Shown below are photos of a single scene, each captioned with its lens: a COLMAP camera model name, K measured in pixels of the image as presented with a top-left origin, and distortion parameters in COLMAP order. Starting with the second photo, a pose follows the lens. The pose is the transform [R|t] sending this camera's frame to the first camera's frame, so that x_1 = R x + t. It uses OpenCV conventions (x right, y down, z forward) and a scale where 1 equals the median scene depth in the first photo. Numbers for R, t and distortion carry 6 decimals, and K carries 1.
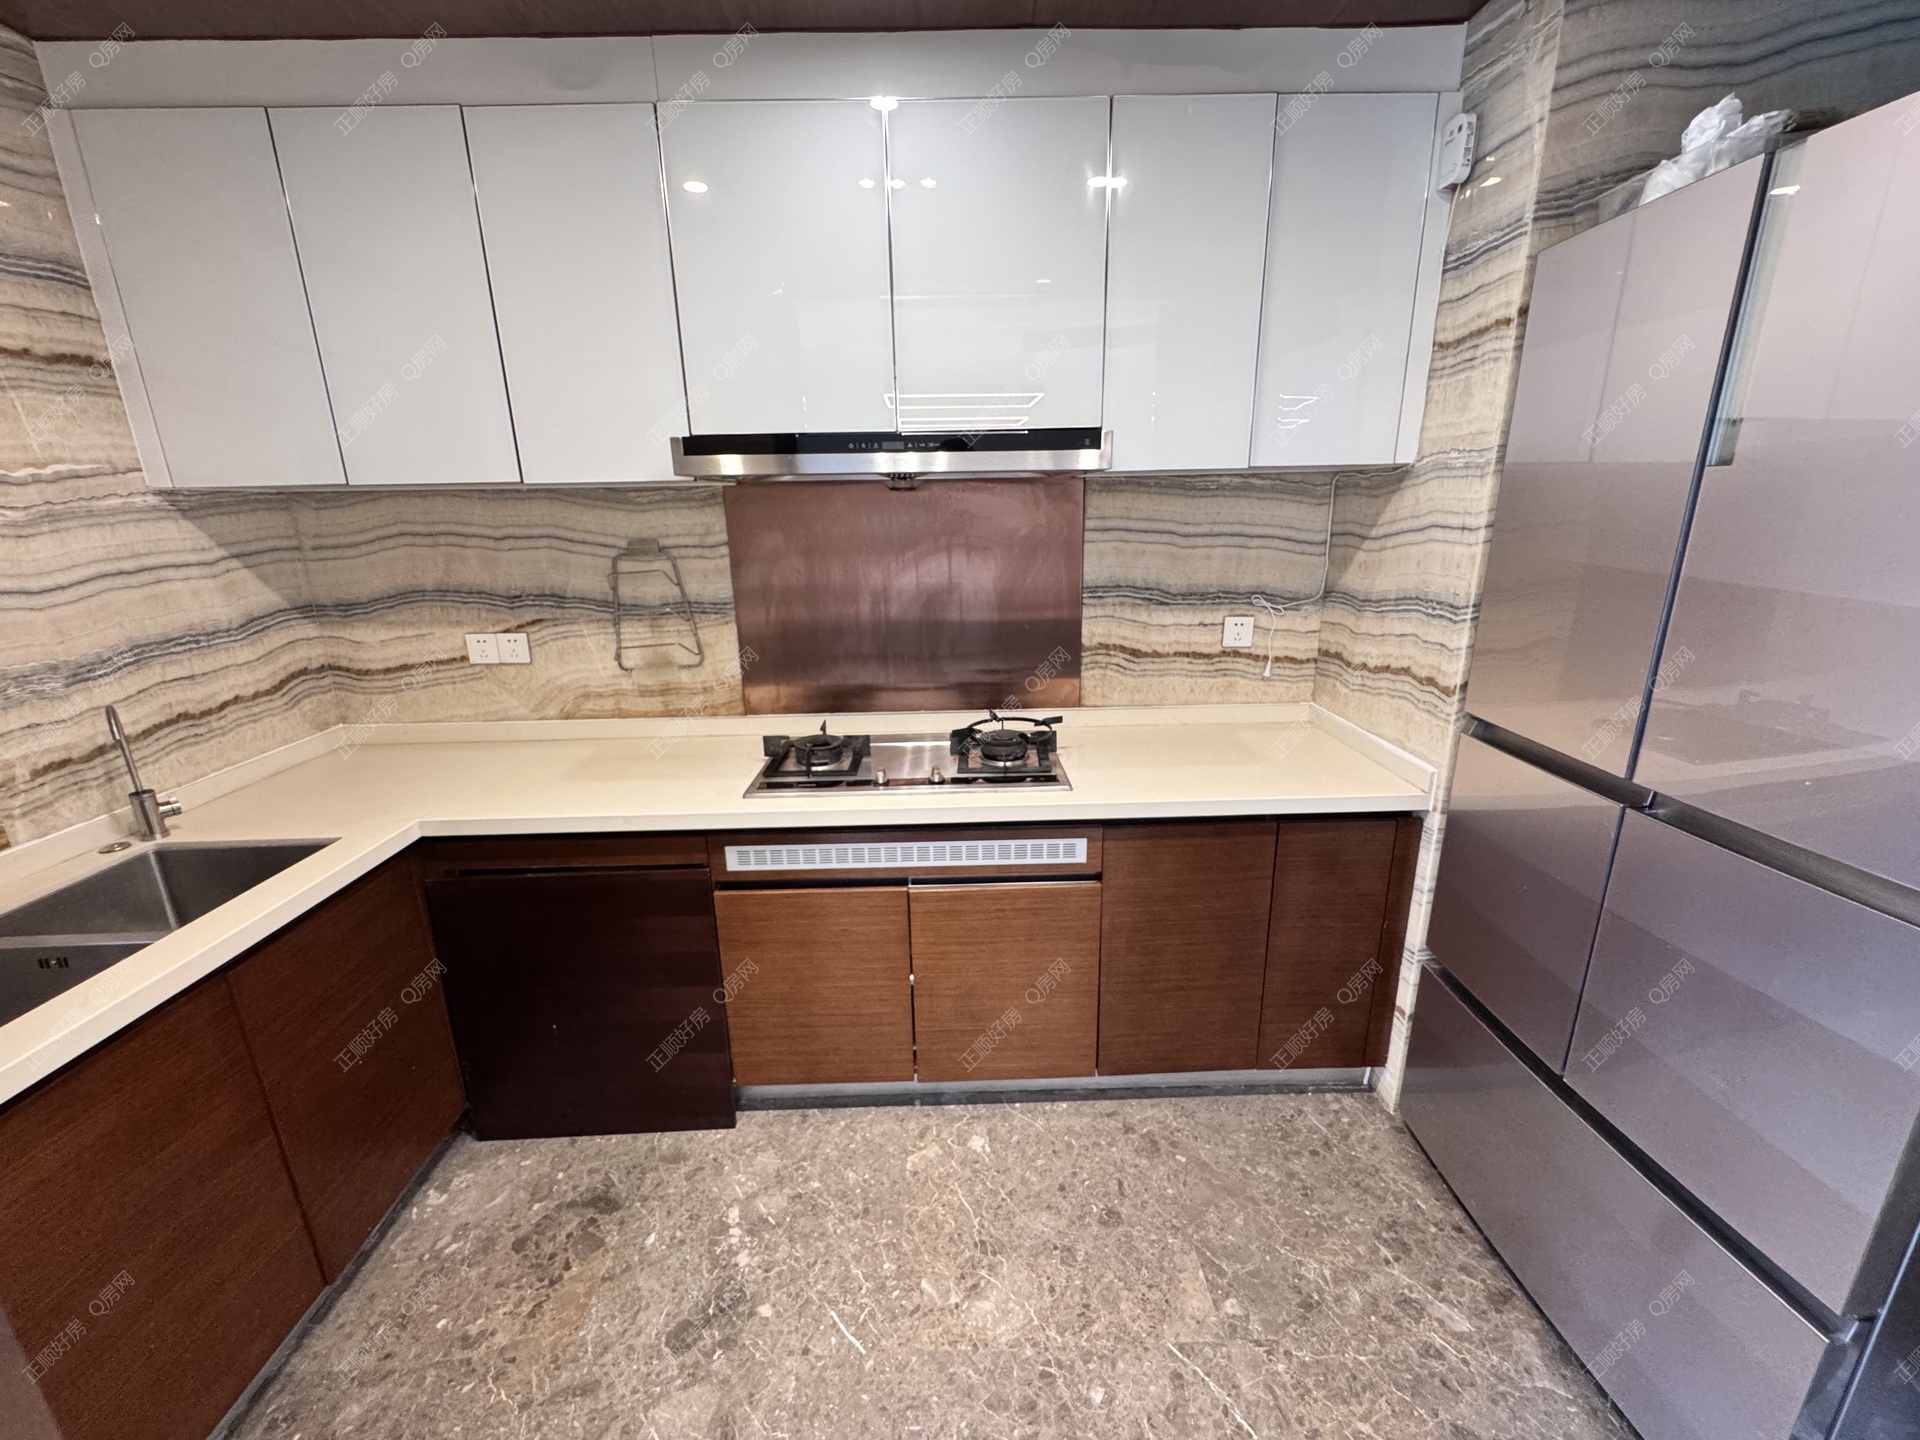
lens RADIAL K [[770.5, 0, 960.3], [0, 770.5, 721.1], [0, 0, 1]] dist [-0.019383, 0.001451]
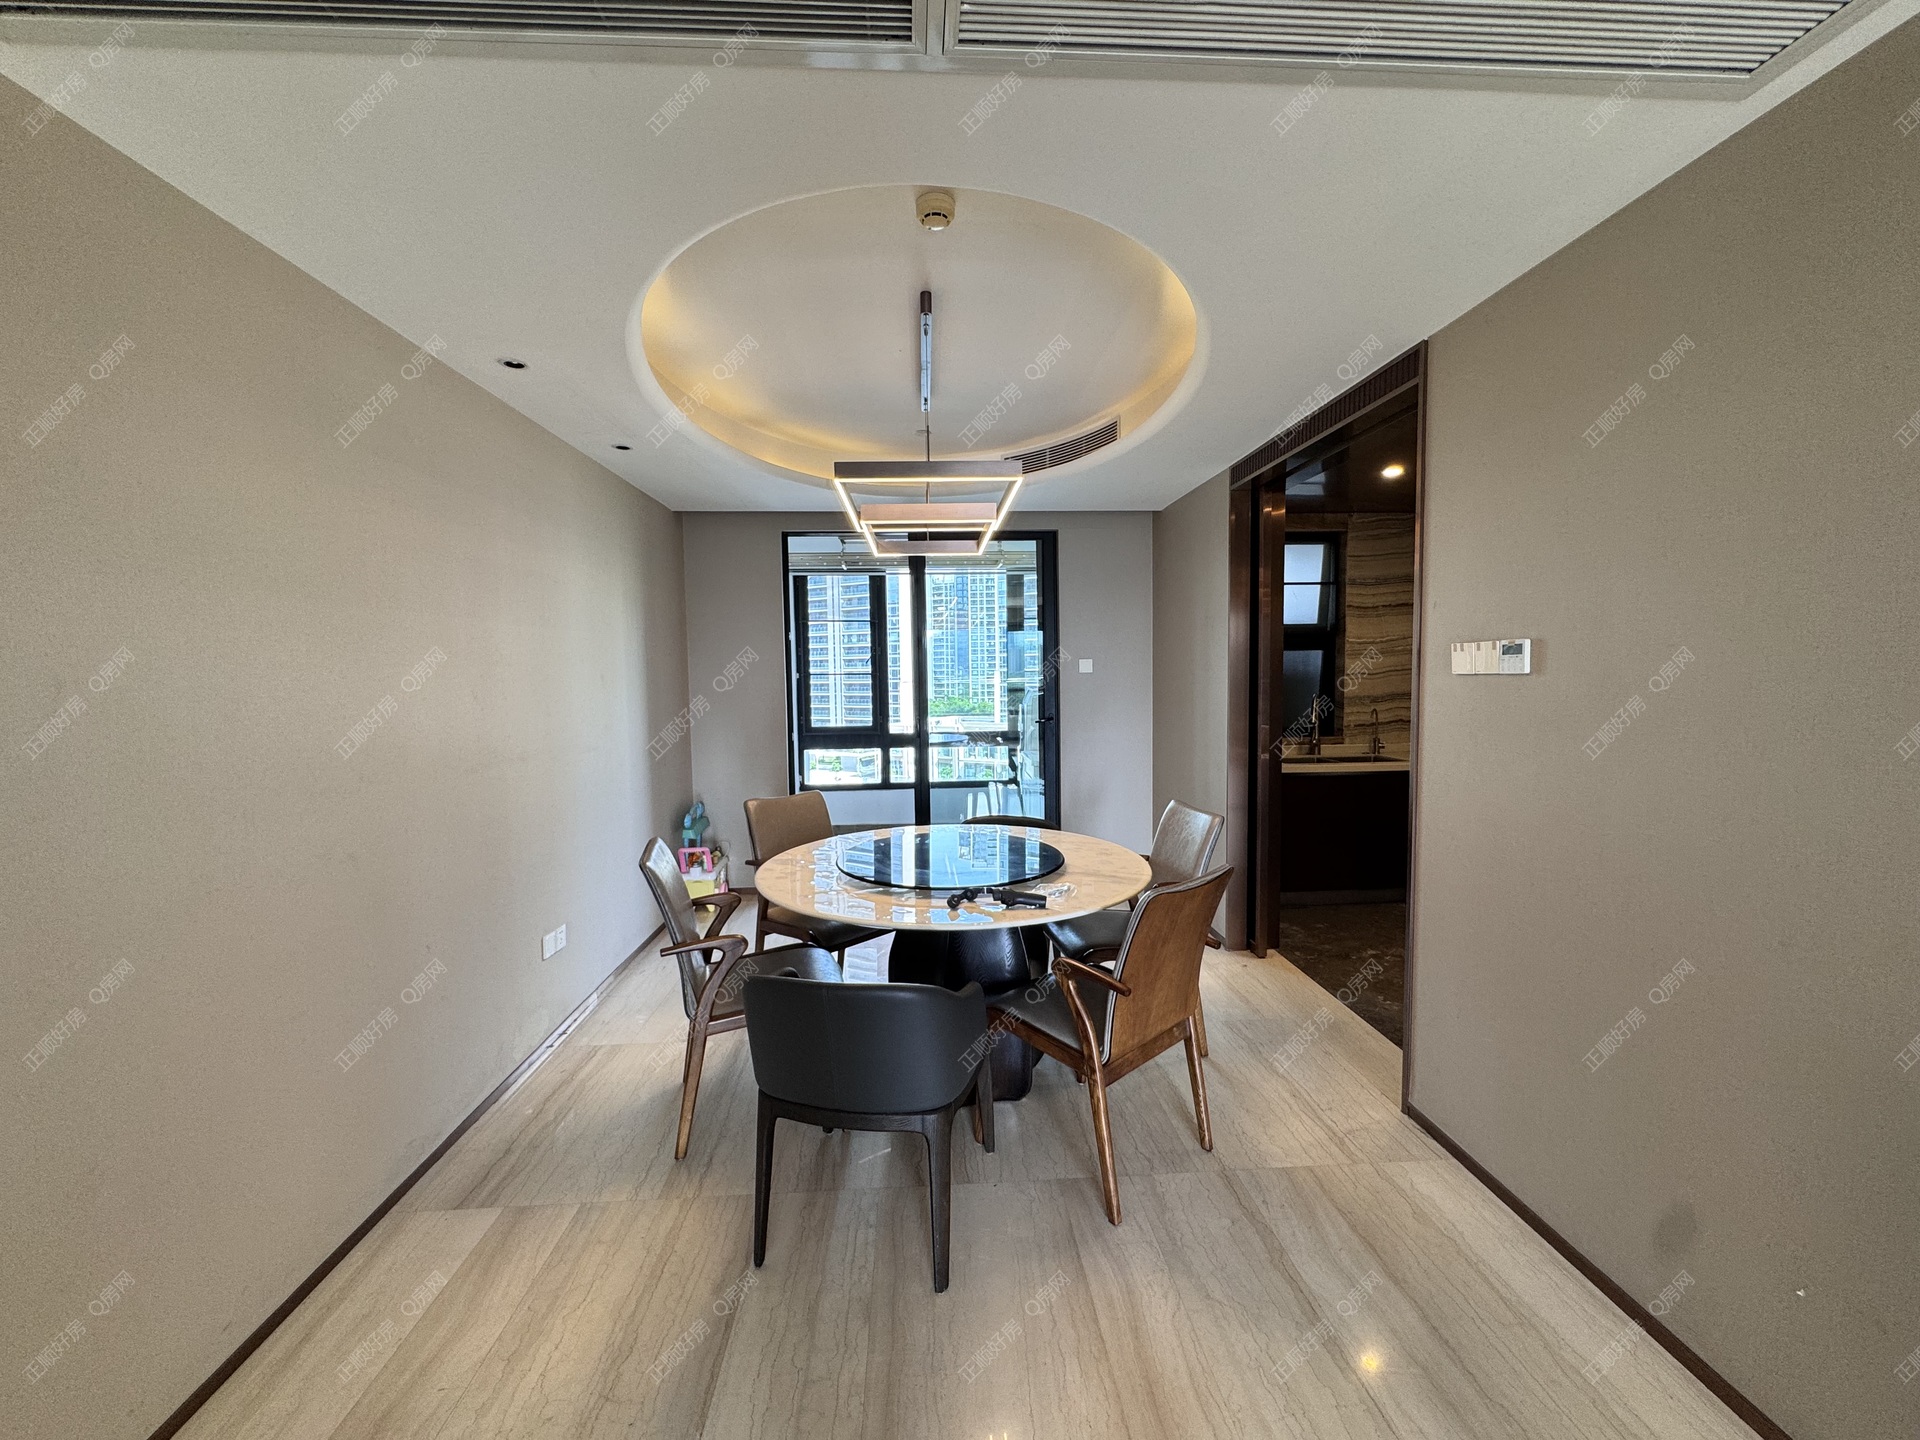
lens RADIAL K [[770.5, 0, 961.1], [0, 770.5, 717.6], [0, 0, 1]] dist [-0.019383, 0.001451]
pose [[0.034322, 0.079765, -0.996223, 2.040269], [-0.258471, 0.963605, 0.068249, 0.242700], [0.965409, 0.255152, 0.053689, -0.868861]]
